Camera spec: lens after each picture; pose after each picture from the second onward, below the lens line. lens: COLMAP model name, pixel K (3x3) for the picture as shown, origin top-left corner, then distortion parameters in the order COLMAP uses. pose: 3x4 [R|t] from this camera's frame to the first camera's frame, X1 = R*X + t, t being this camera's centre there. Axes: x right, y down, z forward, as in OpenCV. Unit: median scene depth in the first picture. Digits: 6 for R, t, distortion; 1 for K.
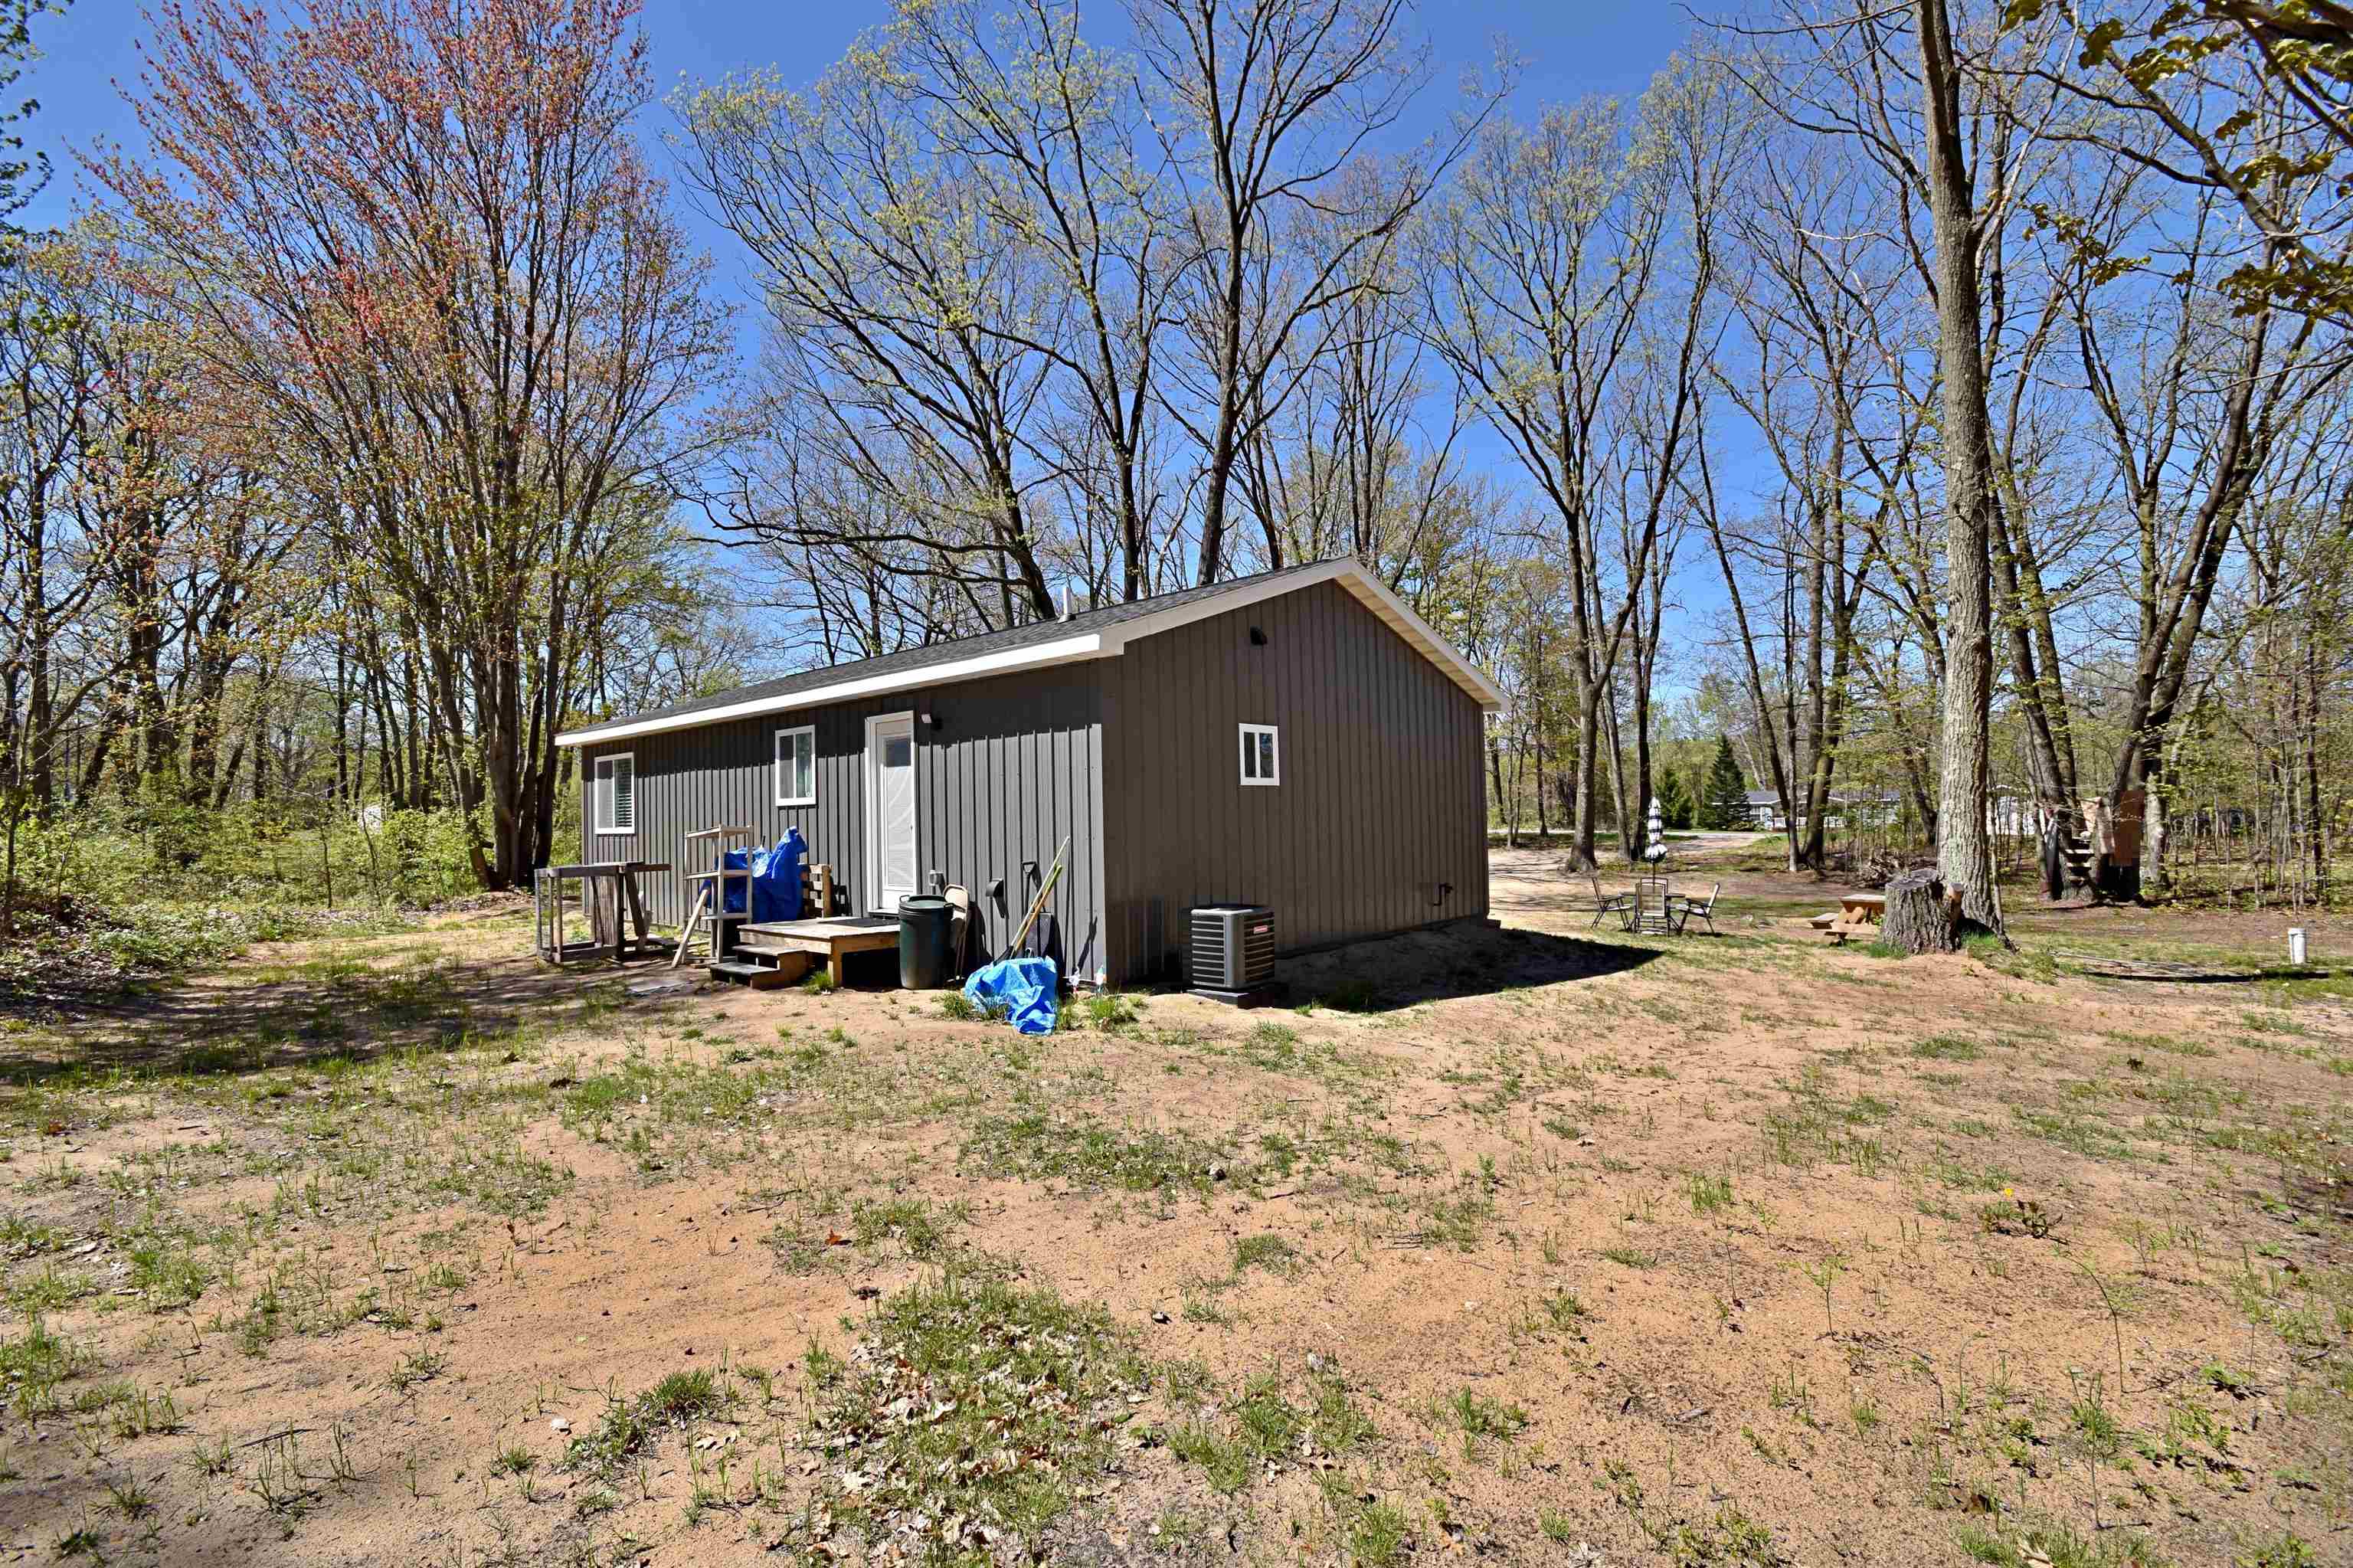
lens RADIAL K [[1031.9, 0, 1180.0], [0, 1031.9, 783.6], [0, 0, 1]] dist [0.009885, -0.011383]
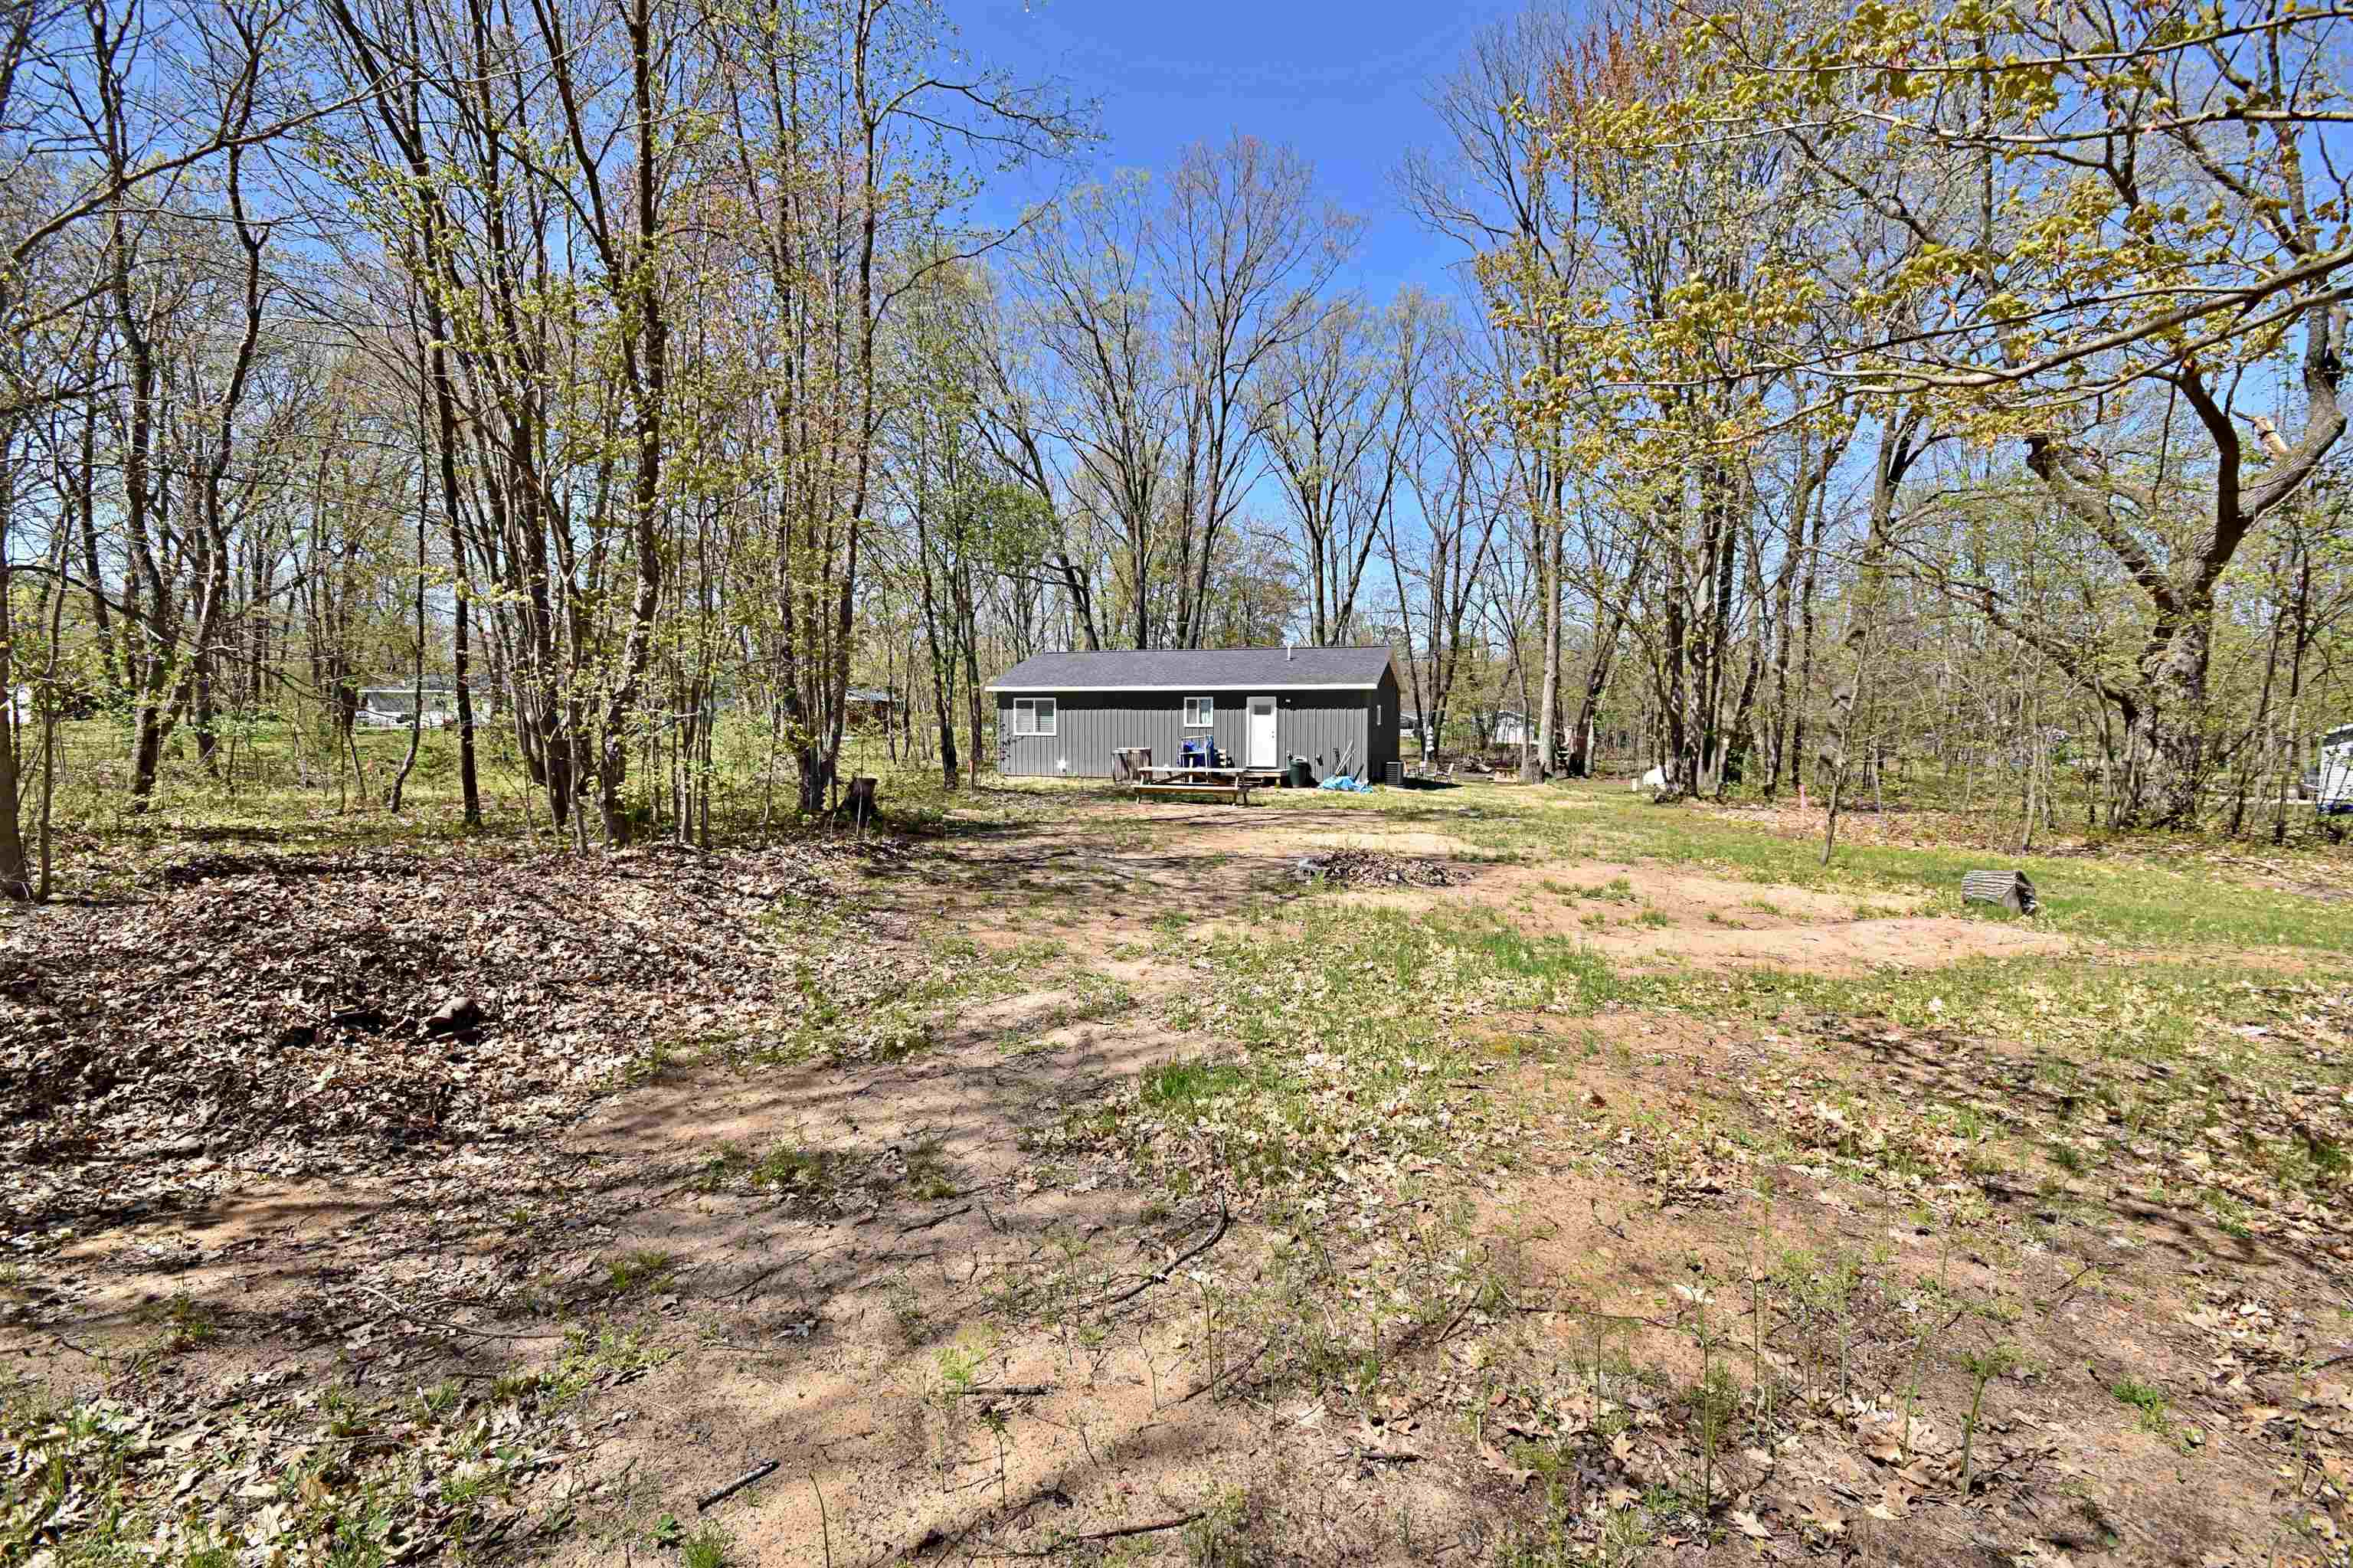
lens RADIAL K [[1031.9, 0, 1173.1], [0, 1031.9, 779.7], [0, 0, 1]] dist [0.009885, -0.011383]
pose [[0.926663, 0.000281, 0.375893, -1.312909], [-0.034961, 0.995730, 0.085443, -0.062522], [-0.374264, -0.092318, 0.922715, -1.302124]]
